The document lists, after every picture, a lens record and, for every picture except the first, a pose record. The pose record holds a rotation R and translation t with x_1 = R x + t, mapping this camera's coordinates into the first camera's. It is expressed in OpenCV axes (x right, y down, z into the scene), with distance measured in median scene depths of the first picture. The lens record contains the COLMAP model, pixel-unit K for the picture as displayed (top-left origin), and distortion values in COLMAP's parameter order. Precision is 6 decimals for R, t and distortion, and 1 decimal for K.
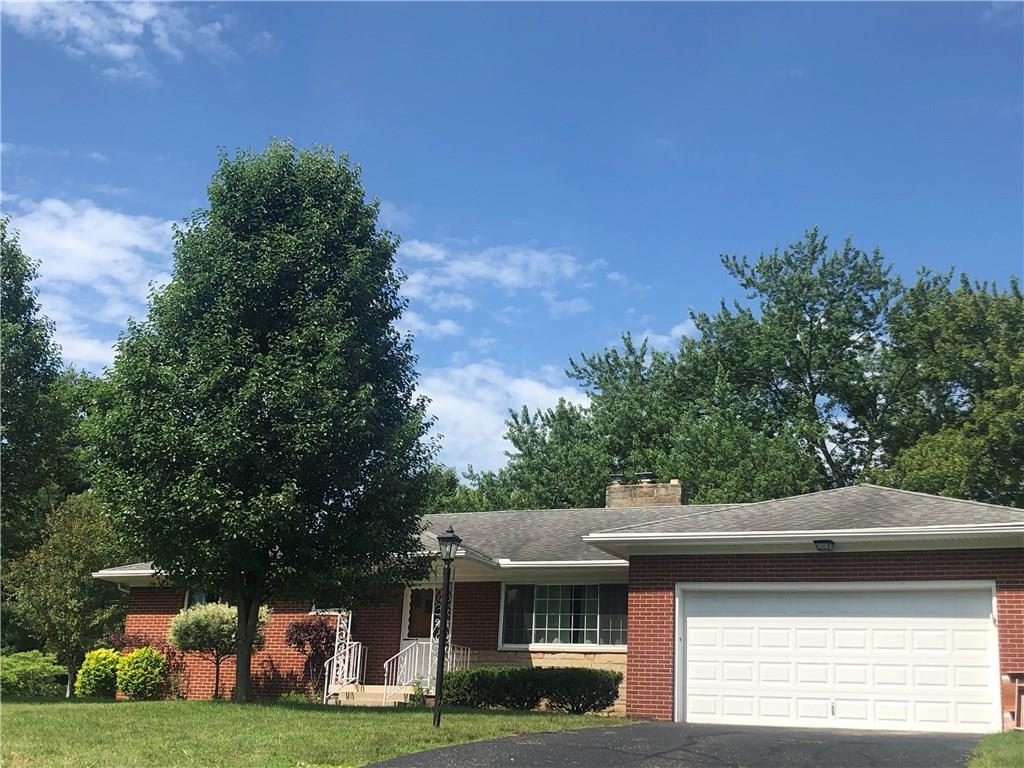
lens RADIAL K [[1400.4, 0, 512.0], [0, 1400.4, 384.0], [0, 0, 1]] dist [0.014459, -0.002590]
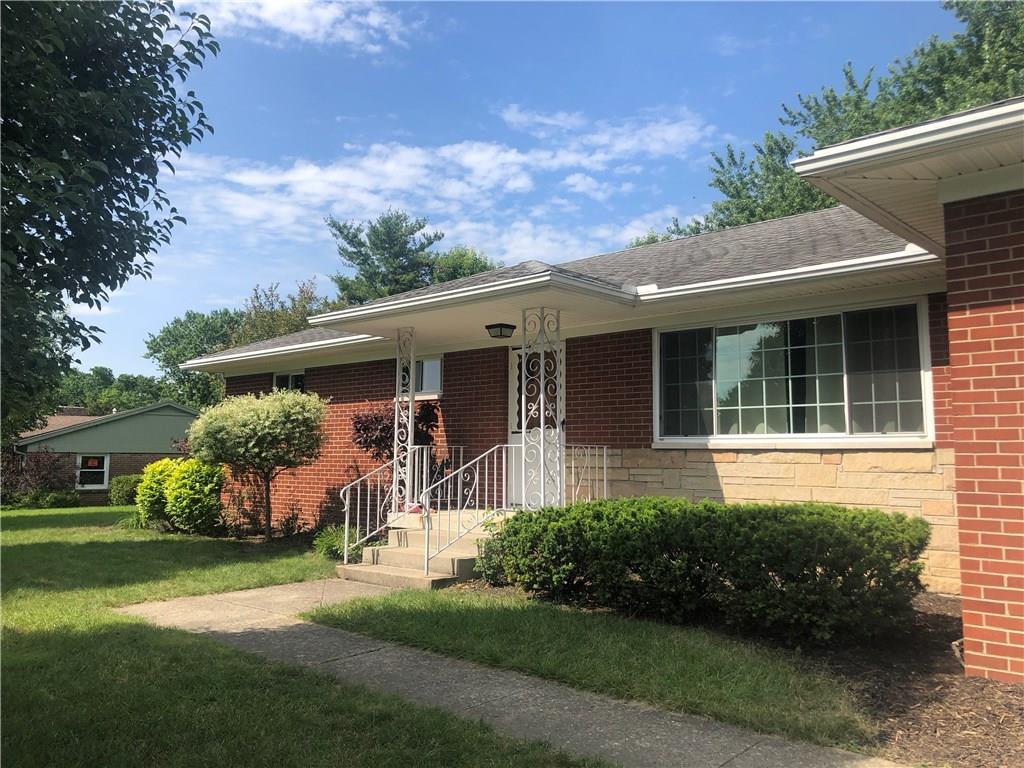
lens RADIAL K [[836.2, 0, 512.0], [0, 836.2, 384.0], [0, 0, 1]] dist [0.045470, -0.002305]
pose [[0.954607, -0.067543, -0.290108, 0.034760], [0.116715, 0.980887, 0.155683, 0.106142], [0.274048, -0.182477, 0.944246, 0.673616]]
